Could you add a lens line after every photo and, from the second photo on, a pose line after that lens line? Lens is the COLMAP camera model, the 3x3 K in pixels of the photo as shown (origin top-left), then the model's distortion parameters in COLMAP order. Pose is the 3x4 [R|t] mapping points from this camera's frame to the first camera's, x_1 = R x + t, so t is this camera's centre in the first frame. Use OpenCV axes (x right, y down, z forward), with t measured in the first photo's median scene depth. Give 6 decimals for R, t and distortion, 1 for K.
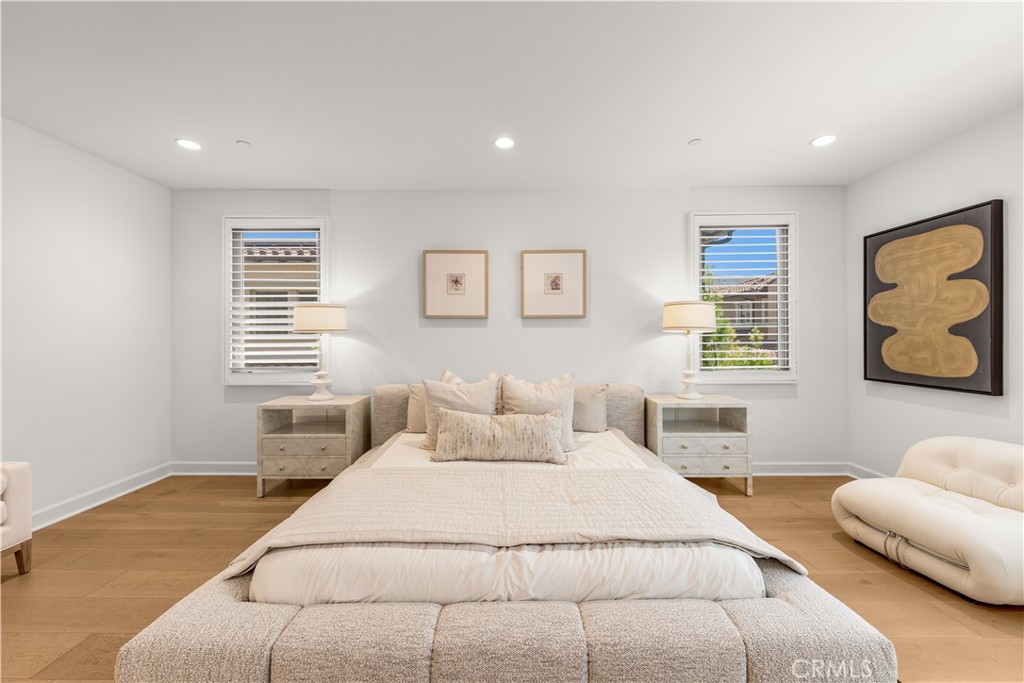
lens RADIAL K [[396.6, 0, 511.7], [0, 396.6, 337.4], [0, 0, 1]] dist [0.004136, -0.000781]
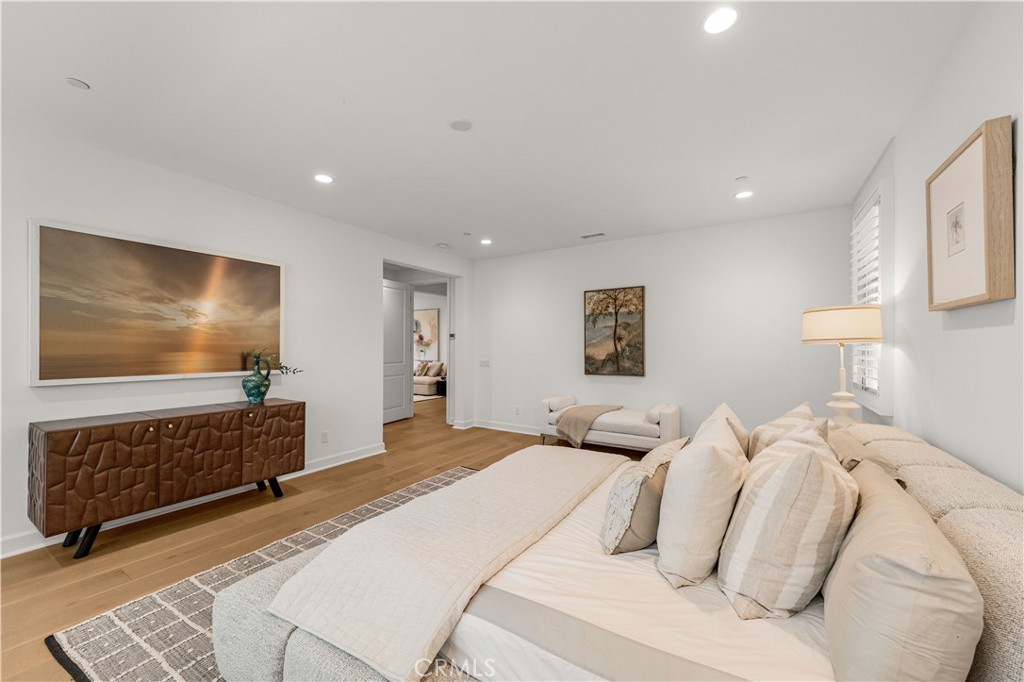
lens RADIAL K [[387.2, 0, 511.3], [0, 387.2, 345.8], [0, 0, 1]] dist [-0.000309, -0.000080]
pose [[-0.539982, 0.001791, -0.841675, 0.493691], [0.002128, 0.999997, 0.000763, -0.006506], [0.841674, -0.001379, -0.539984, 0.817953]]
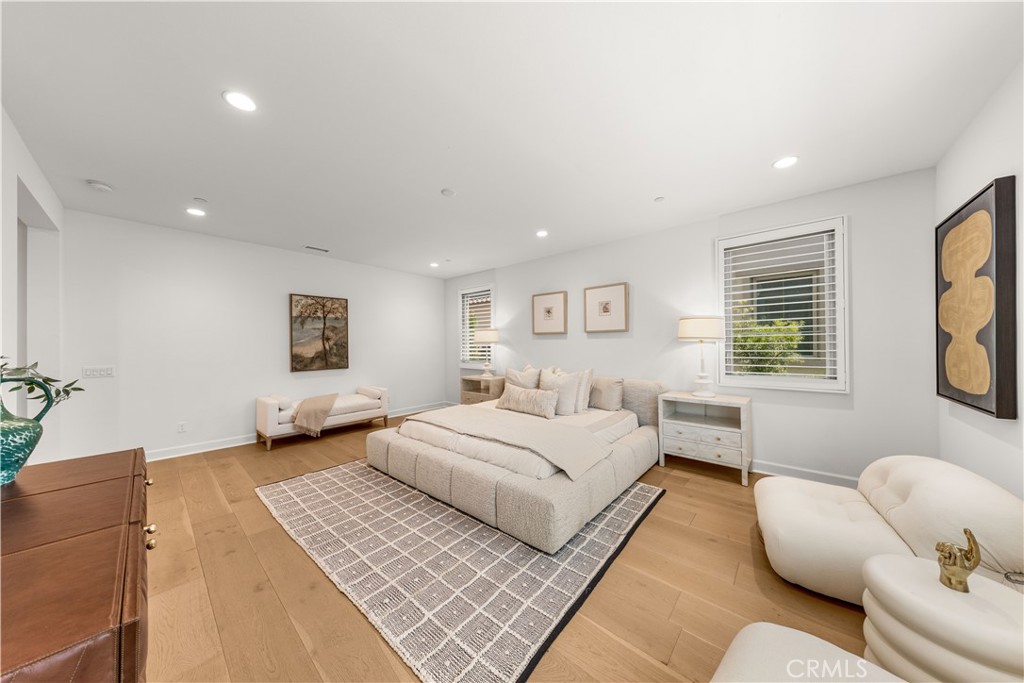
lens RADIAL K [[317.0, 0, 508.7], [0, 317.0, 342.9], [0, 0, 1]] dist [-0.002370, -0.000070]
pose [[0.751200, -0.005690, -0.660050, 0.608680], [0.002898, 0.999982, -0.005322, -0.004354], [0.660068, 0.002085, 0.751203, -0.104227]]
